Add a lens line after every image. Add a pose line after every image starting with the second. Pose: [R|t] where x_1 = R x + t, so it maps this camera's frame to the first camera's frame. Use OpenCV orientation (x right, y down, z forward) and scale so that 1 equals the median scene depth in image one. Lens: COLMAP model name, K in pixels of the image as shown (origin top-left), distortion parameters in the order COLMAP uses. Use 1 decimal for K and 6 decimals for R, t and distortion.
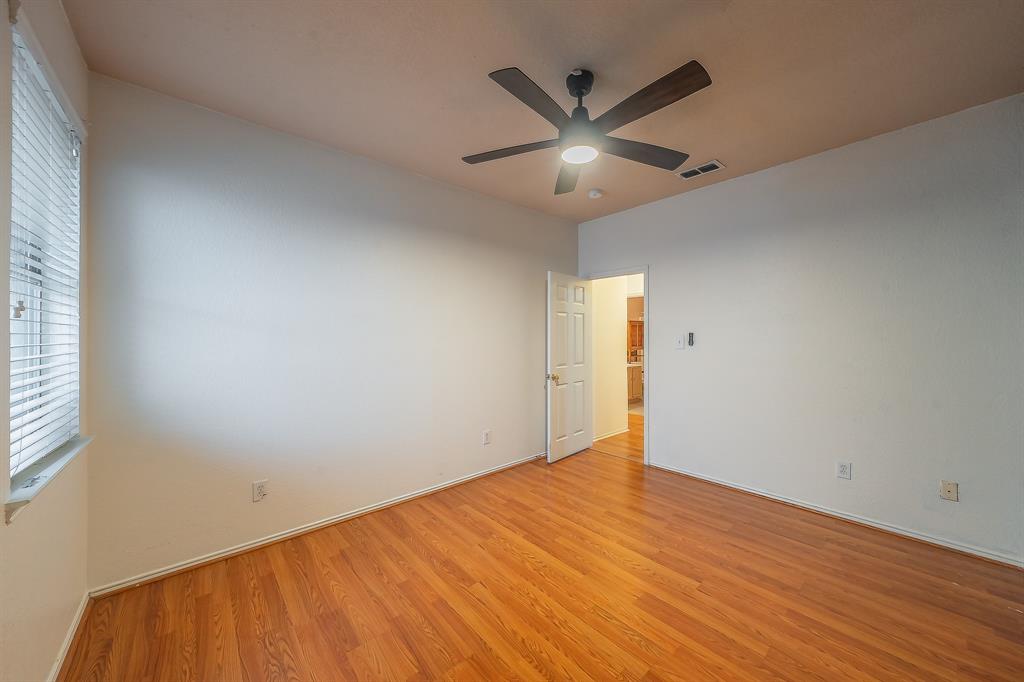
lens RADIAL K [[370.9, 0, 521.8], [0, 370.9, 350.2], [0, 0, 1]] dist [-0.001374, -0.000063]
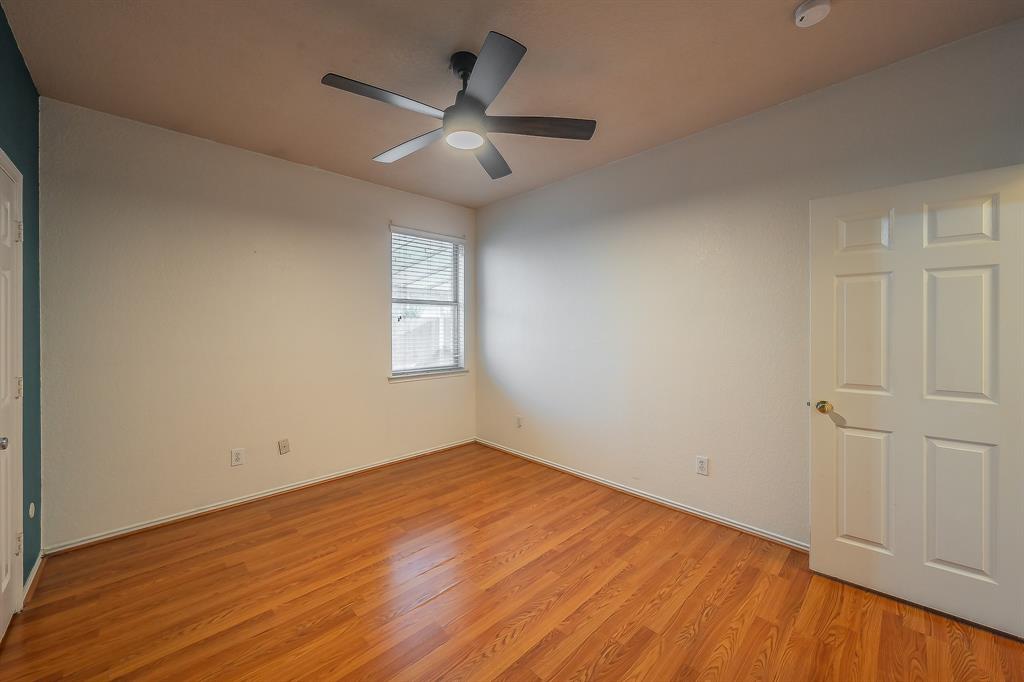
lens RADIAL K [[392.6, 0, 510.5], [0, 392.6, 333.4], [0, 0, 1]] dist [0.003225, 0.000138]
pose [[0.022142, 0.021508, -0.999523, 0.952040], [-0.032322, 0.999261, 0.020786, -0.039146], [0.999232, 0.031847, 0.022821, 0.864597]]
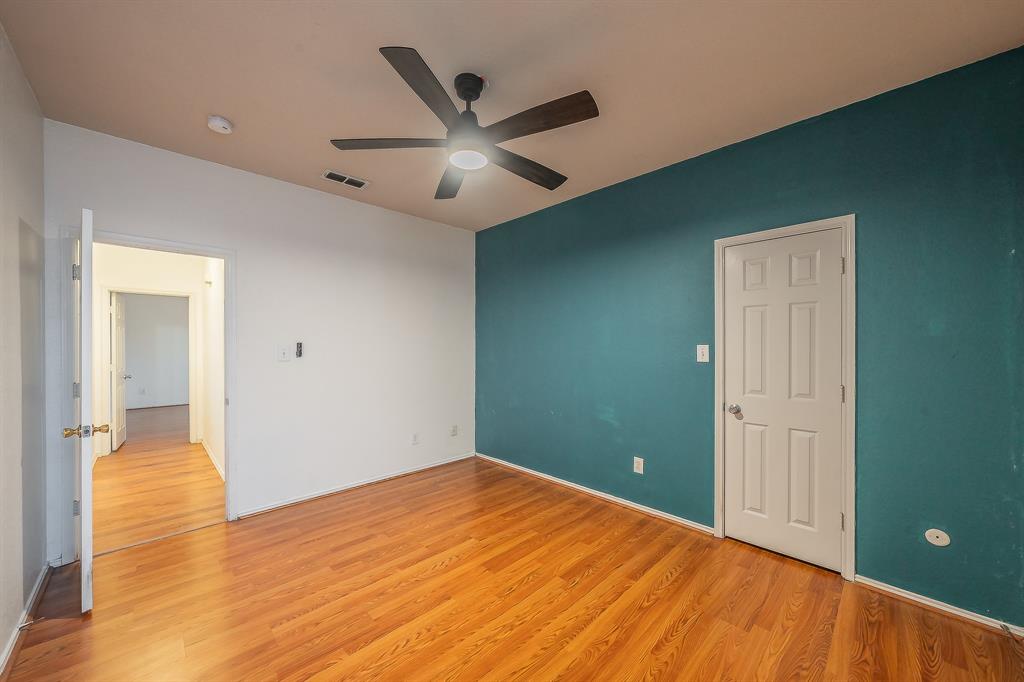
lens RADIAL K [[370.9, 0, 514.6], [0, 370.9, 346.7], [0, 0, 1]] dist [-0.001374, -0.000063]
pose [[-0.040375, 0.002727, 0.999181, -0.657236], [0.036797, 0.999322, -0.001240, -0.018407], [-0.998507, 0.036717, -0.040448, 0.724240]]
